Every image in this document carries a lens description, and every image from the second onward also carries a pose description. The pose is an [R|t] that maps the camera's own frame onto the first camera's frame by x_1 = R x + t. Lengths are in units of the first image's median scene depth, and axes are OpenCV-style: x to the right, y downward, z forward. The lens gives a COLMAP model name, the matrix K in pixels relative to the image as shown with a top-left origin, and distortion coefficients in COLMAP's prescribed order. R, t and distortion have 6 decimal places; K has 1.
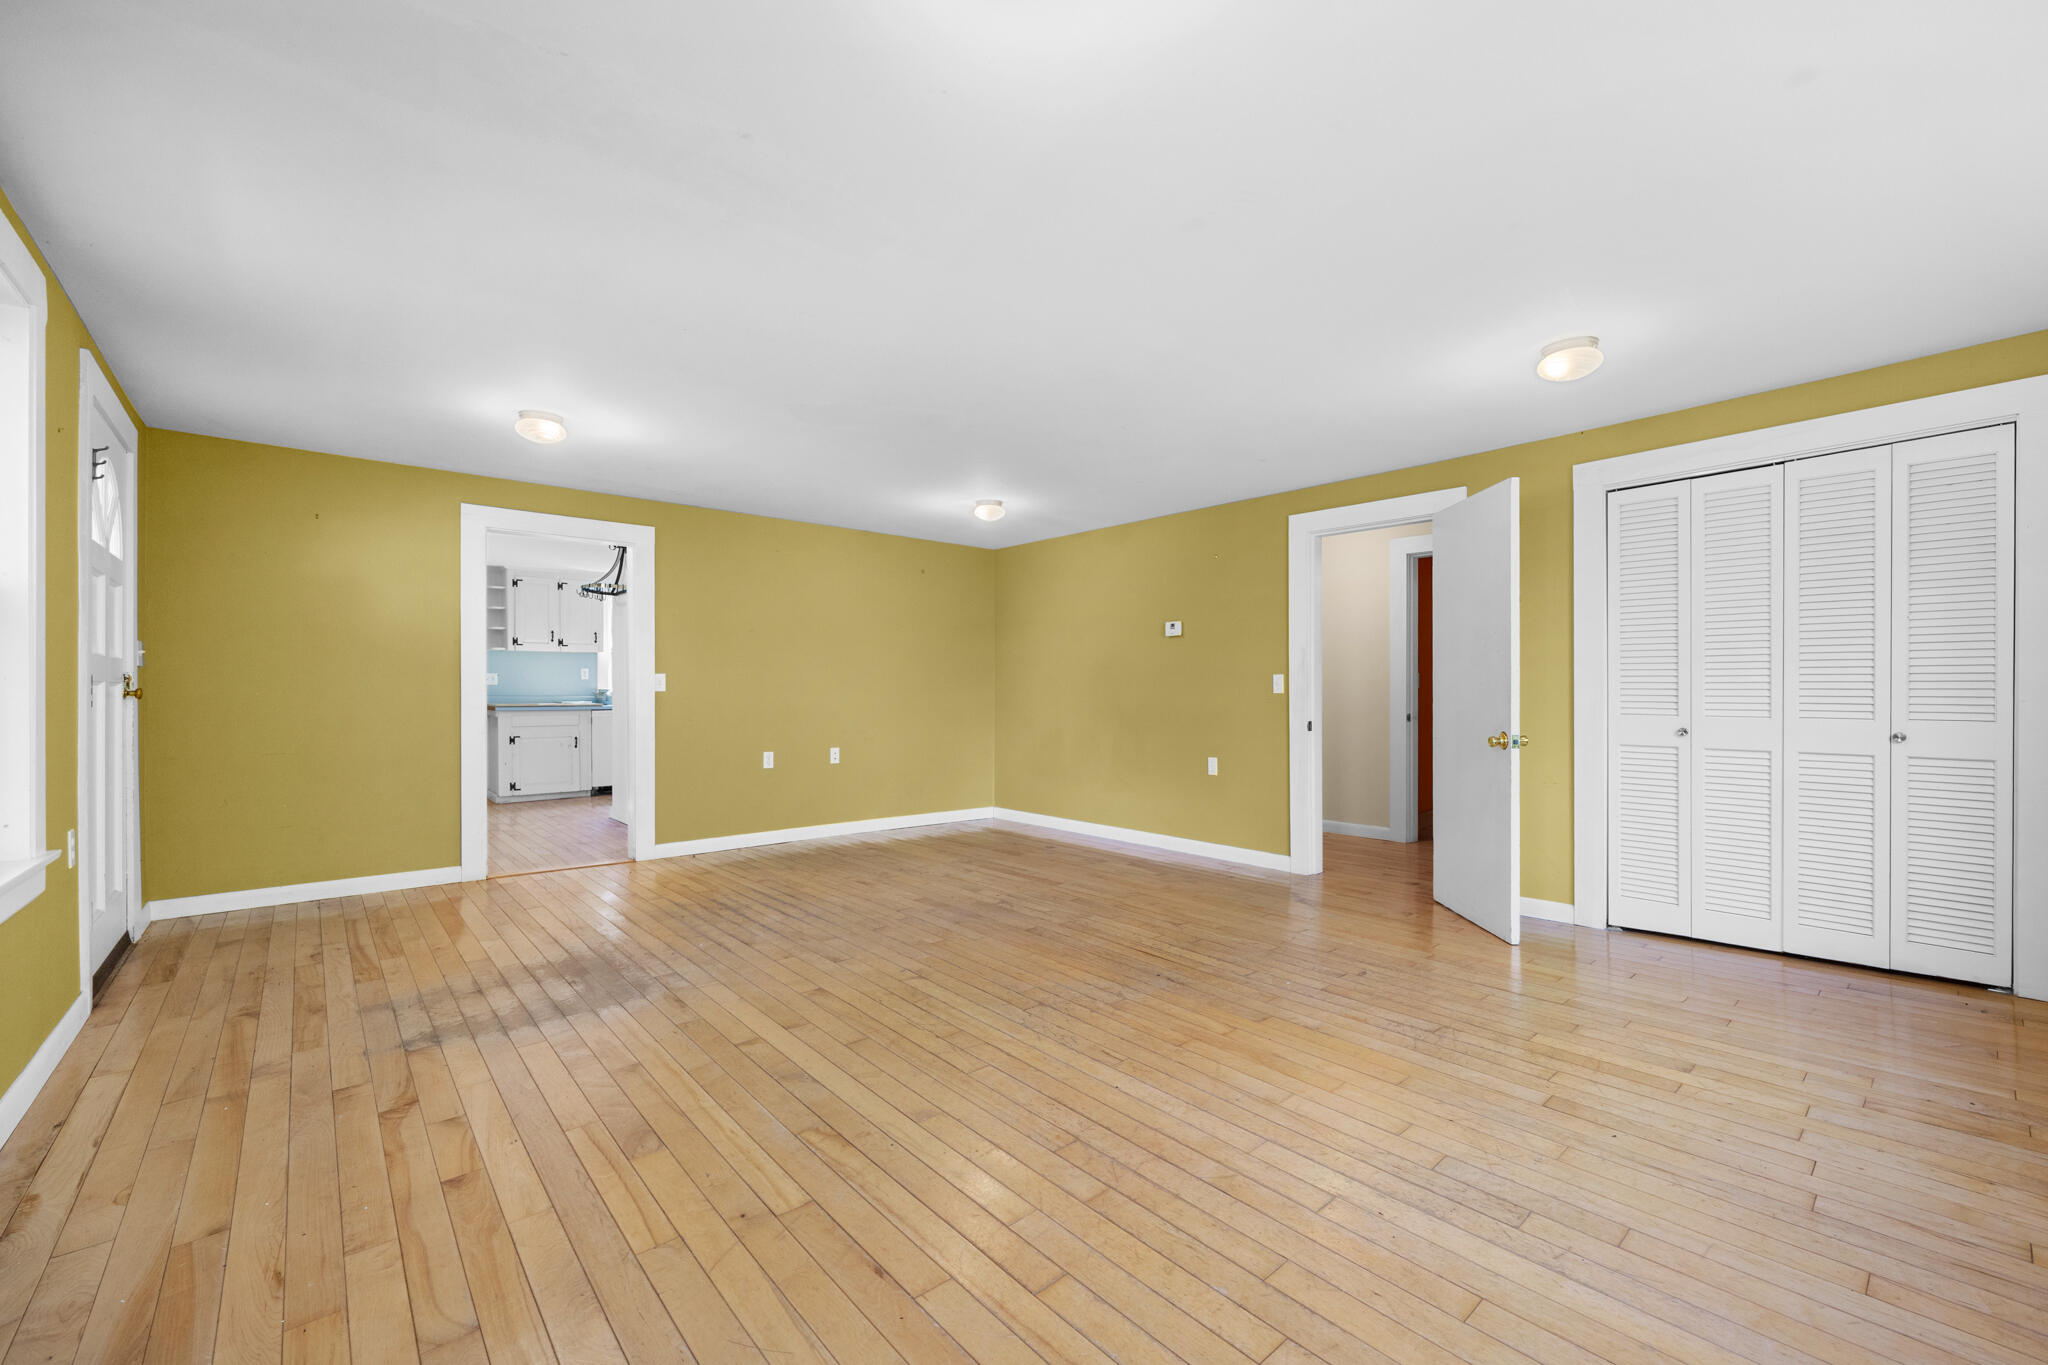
lens RADIAL K [[838.6, 0, 1042.2], [0, 838.6, 687.9], [0, 0, 1]] dist [0.001311, 0.000021]
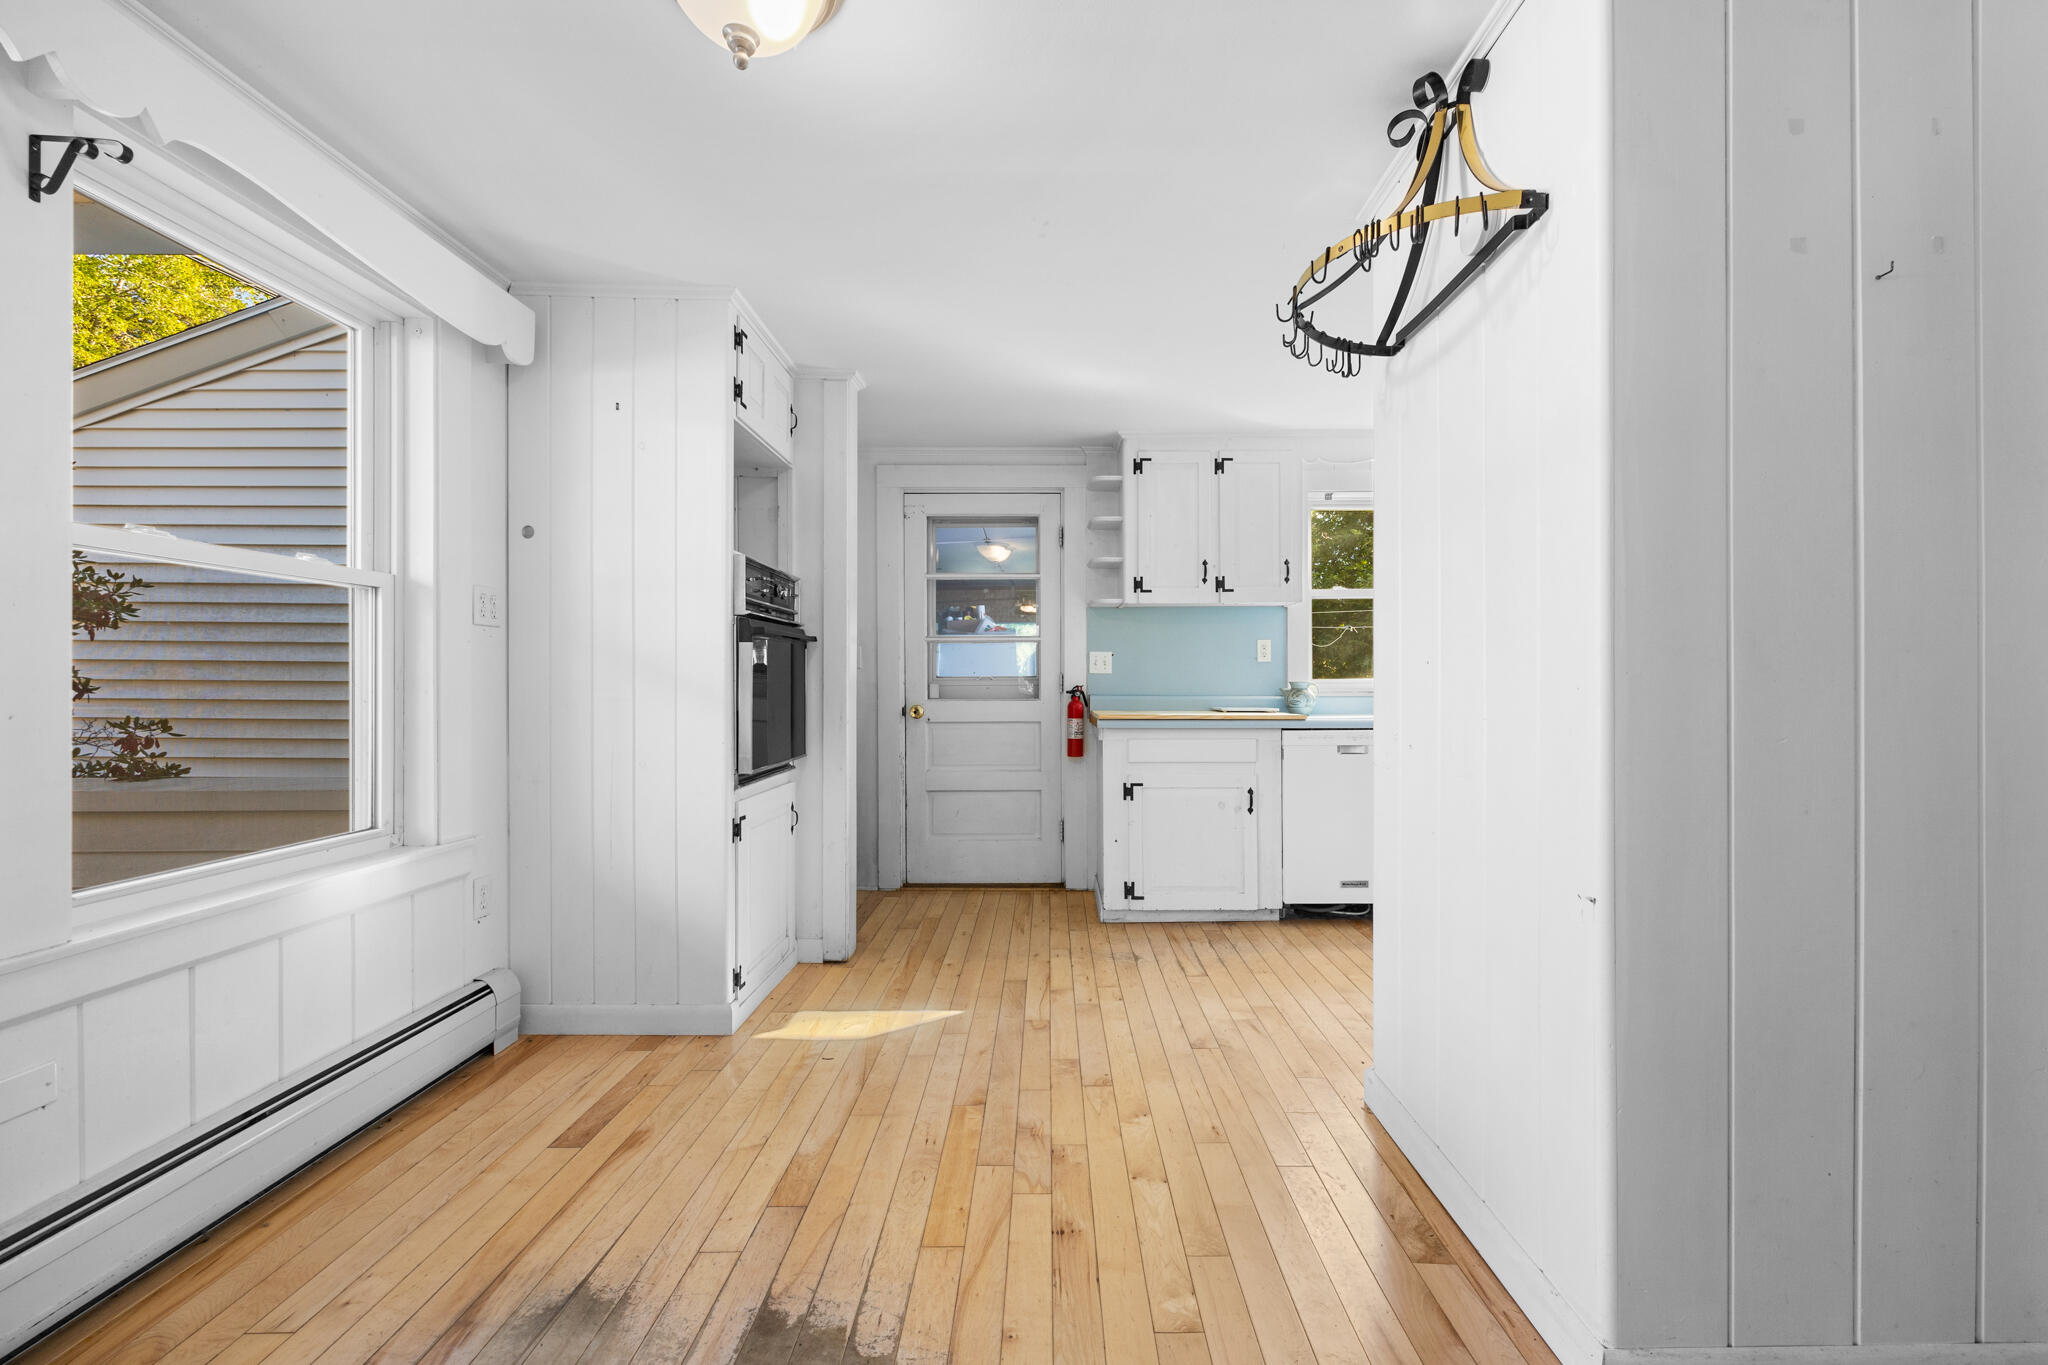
lens RADIAL K [[838.6, 0, 1031.2], [0, 838.6, 684.7], [0, 0, 1]] dist [0.001311, 0.000021]
pose [[0.745444, 0.003536, -0.666559, -0.346444], [-0.002893, 0.999994, 0.002070, 0.002480], [0.666562, 0.000385, 0.745449, 0.591055]]
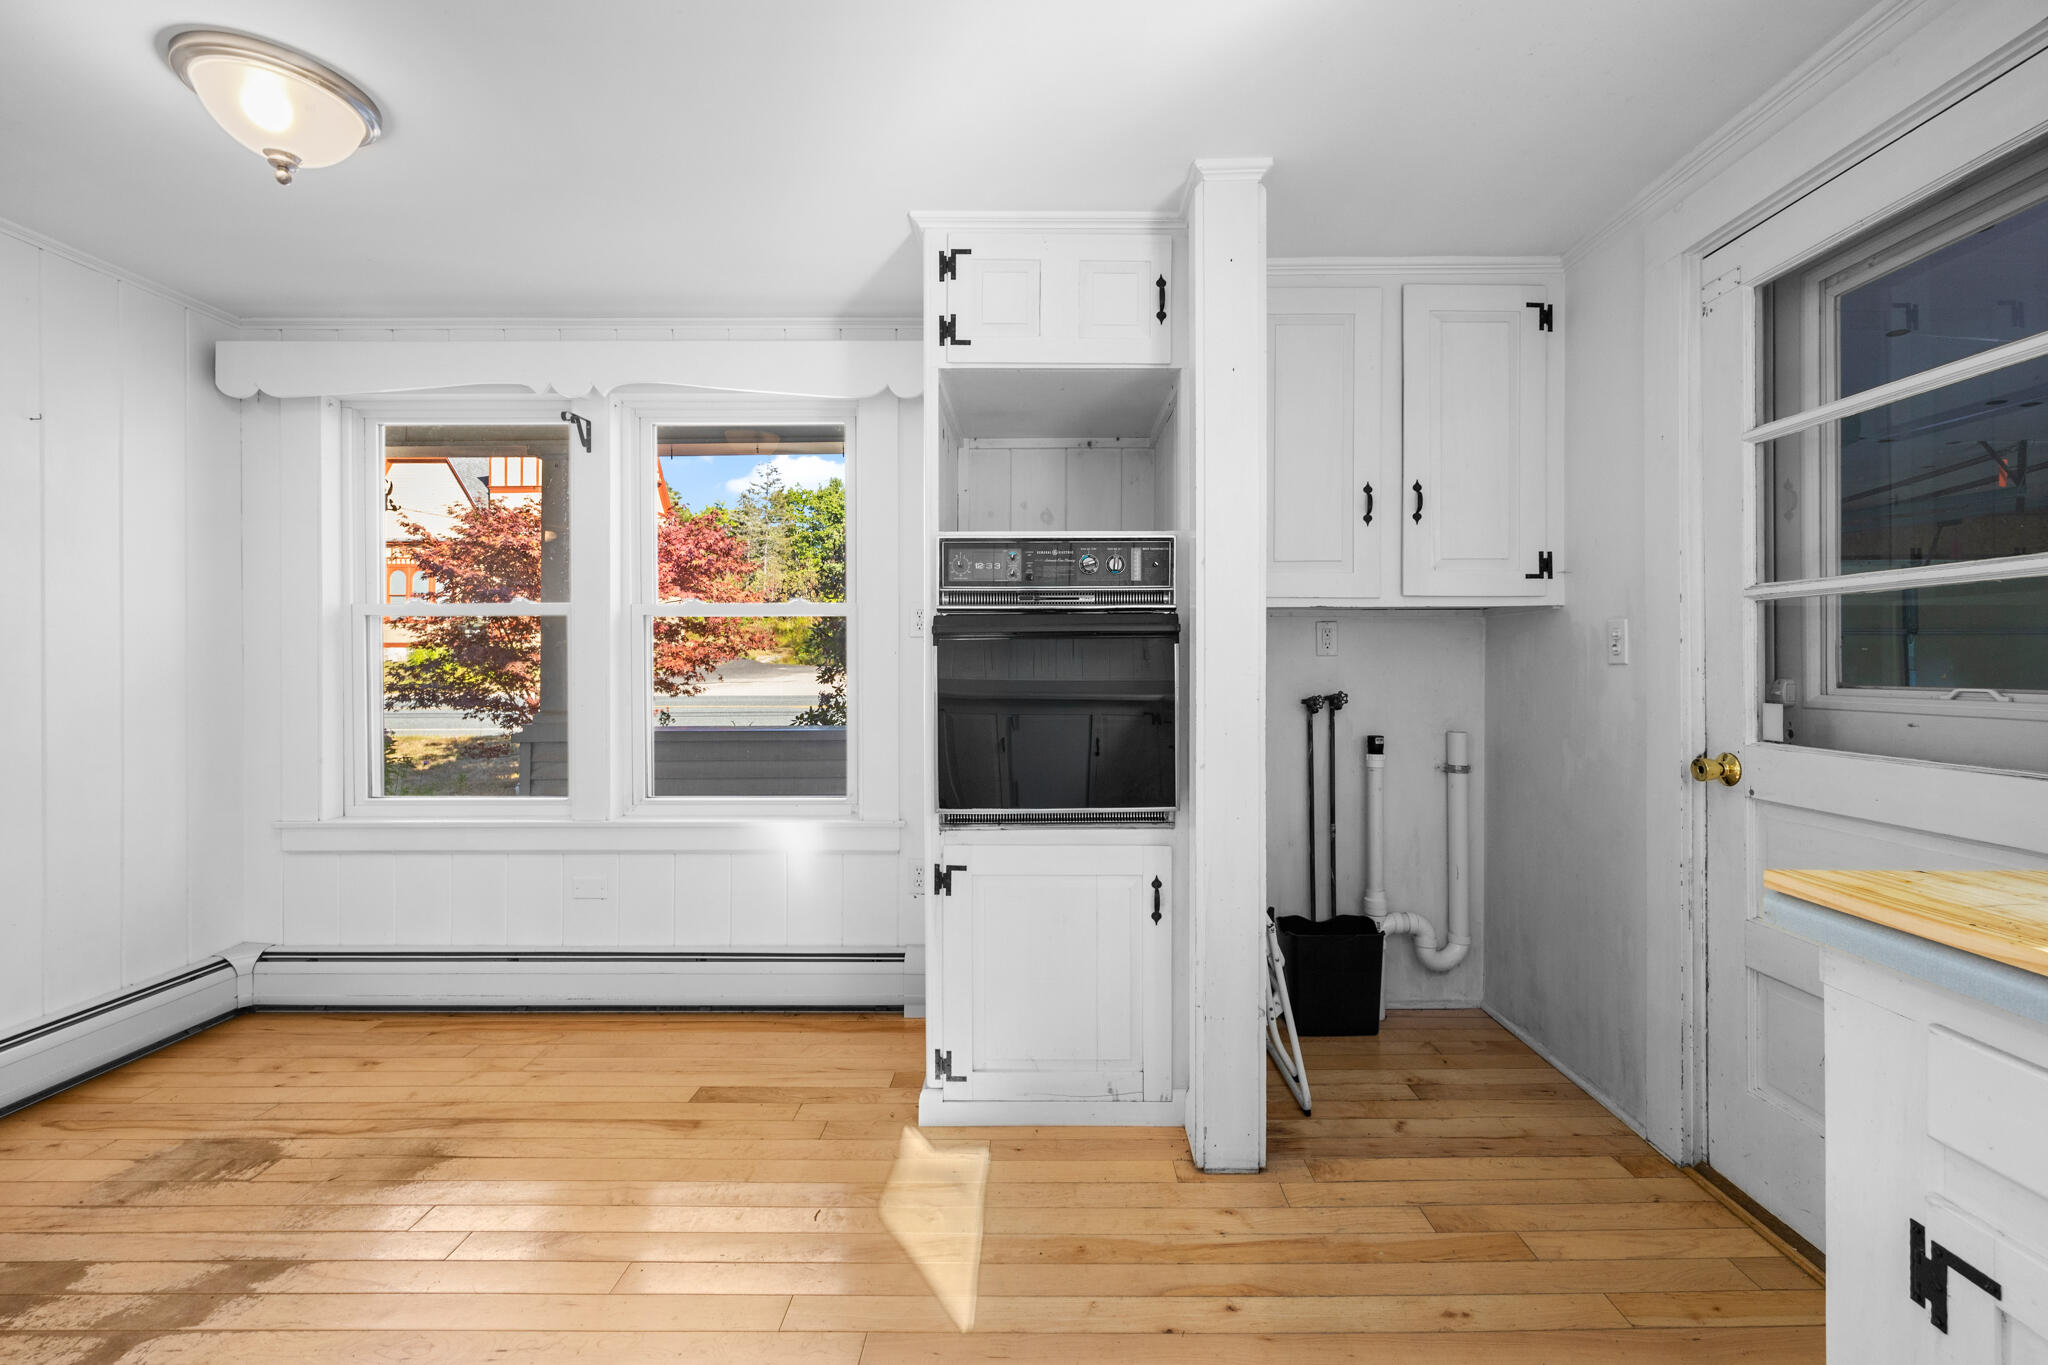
lens RADIAL K [[838.6, 0, 1063.5], [0, 838.6, 659.4], [0, 0, 1]] dist [0.001311, 0.000021]
pose [[-0.651813, 0.005925, -0.758356, -0.464590], [0.004015, 0.999982, 0.004362, -0.008896], [0.758369, -0.000202, -0.651826, 0.928102]]
